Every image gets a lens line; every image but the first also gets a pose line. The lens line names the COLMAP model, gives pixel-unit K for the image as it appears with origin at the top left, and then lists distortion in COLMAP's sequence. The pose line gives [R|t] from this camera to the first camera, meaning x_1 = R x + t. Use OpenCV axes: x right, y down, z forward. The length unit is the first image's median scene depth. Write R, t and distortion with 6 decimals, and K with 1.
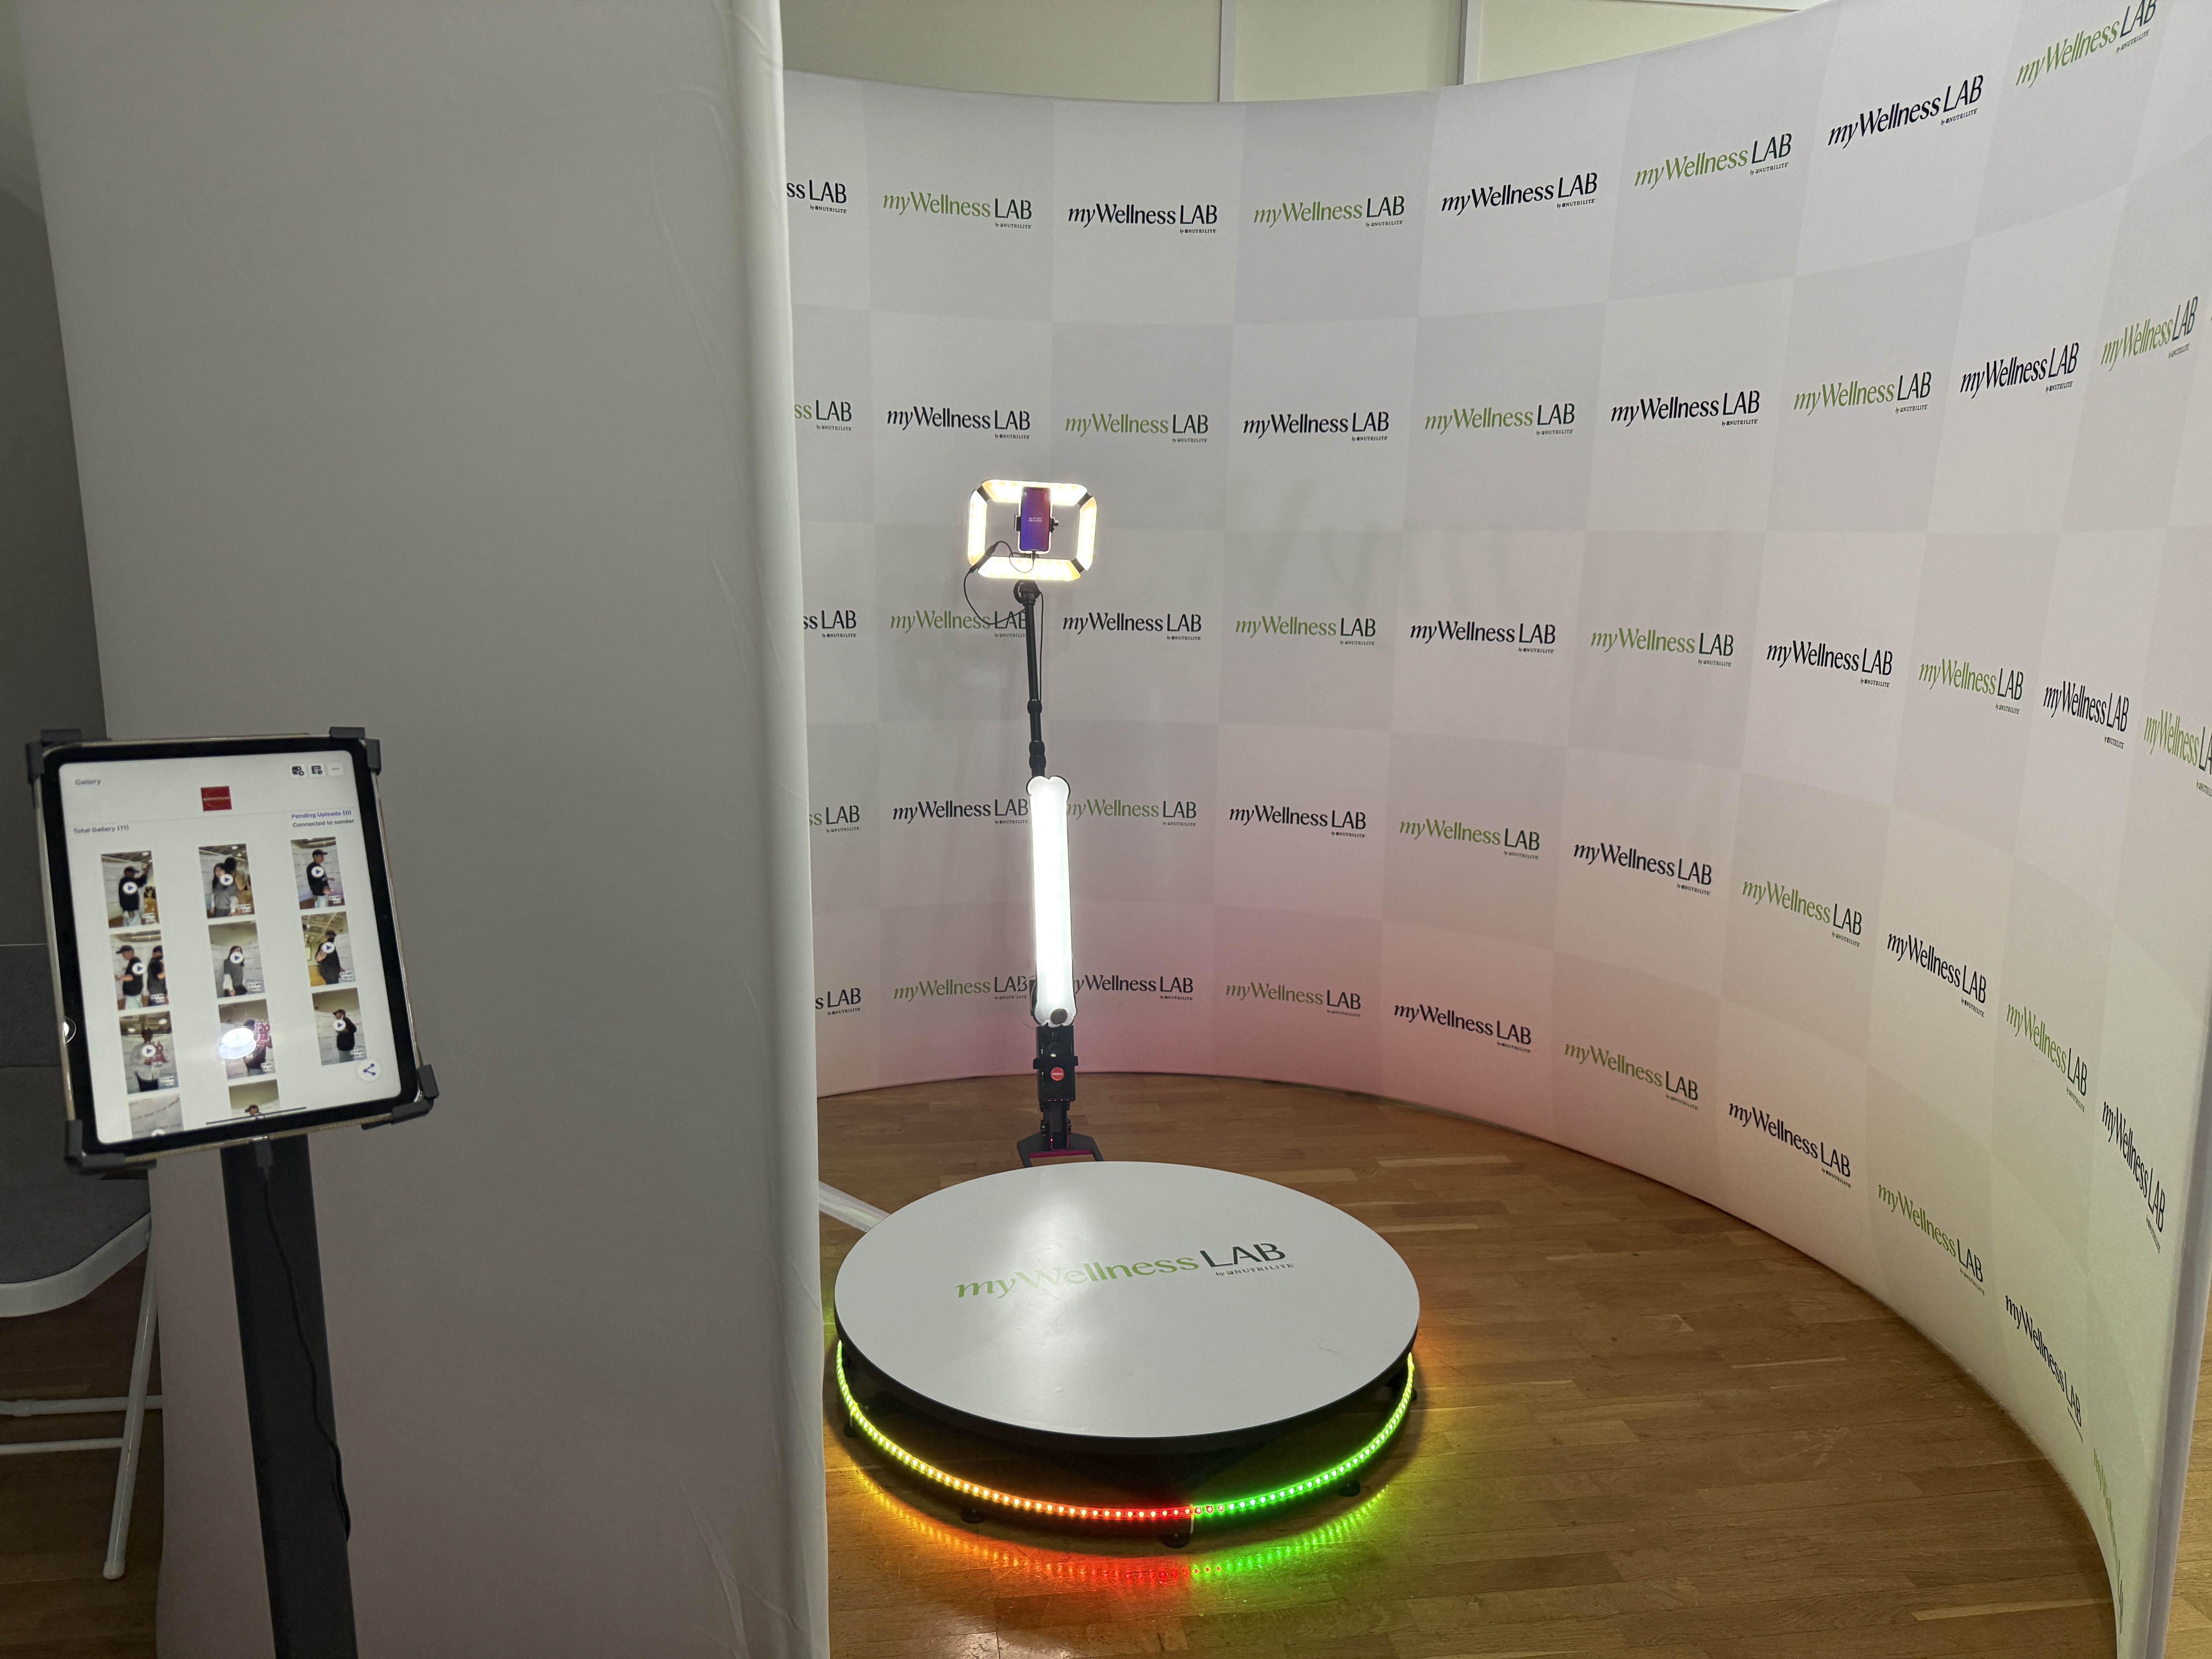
lens RADIAL K [[1594.1, 0, 1106.0], [0, 1594.1, 829.5], [0, 0, 1]] dist [0.201612, -0.410082]
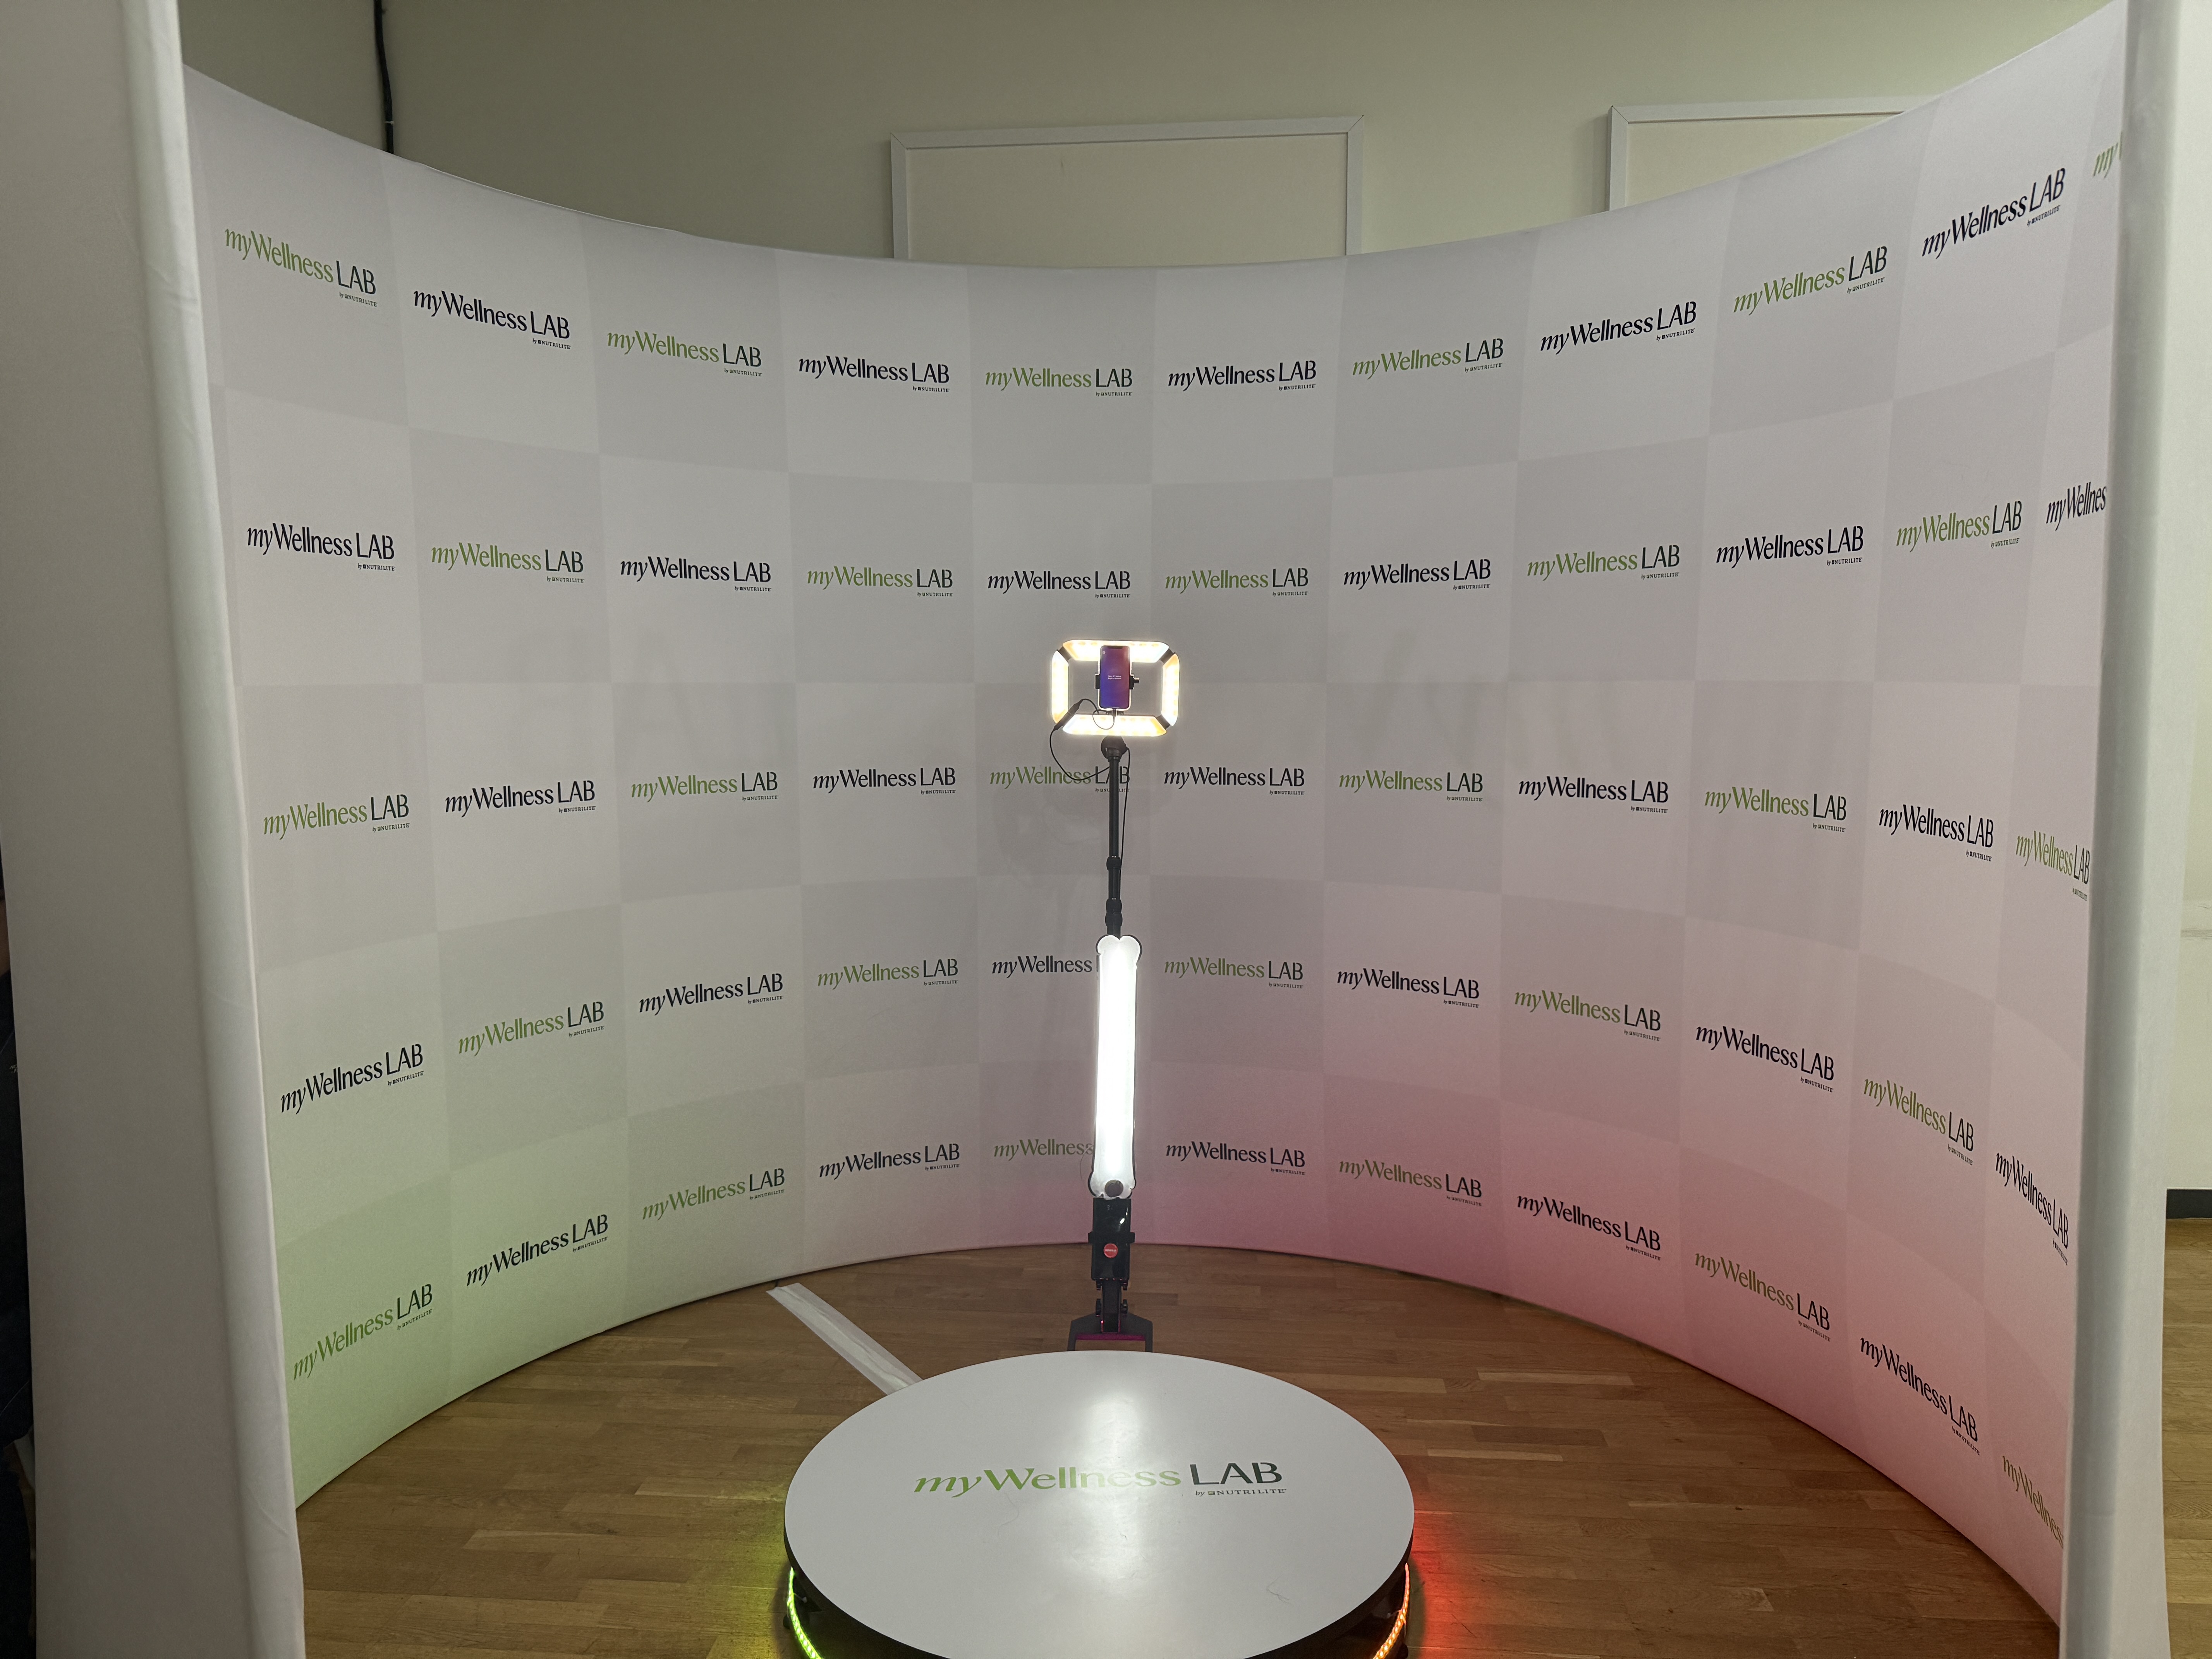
lens RADIAL K [[1578.3, 0, 1106.0], [0, 1578.3, 829.5], [0, 0, 1]] dist [0.220331, -0.461238]
pose [[0.973602, 0.005052, -0.228197, 0.173762], [-0.024402, 0.996329, -0.082053, -0.017752], [0.226945, 0.085456, 0.970151, 0.052414]]
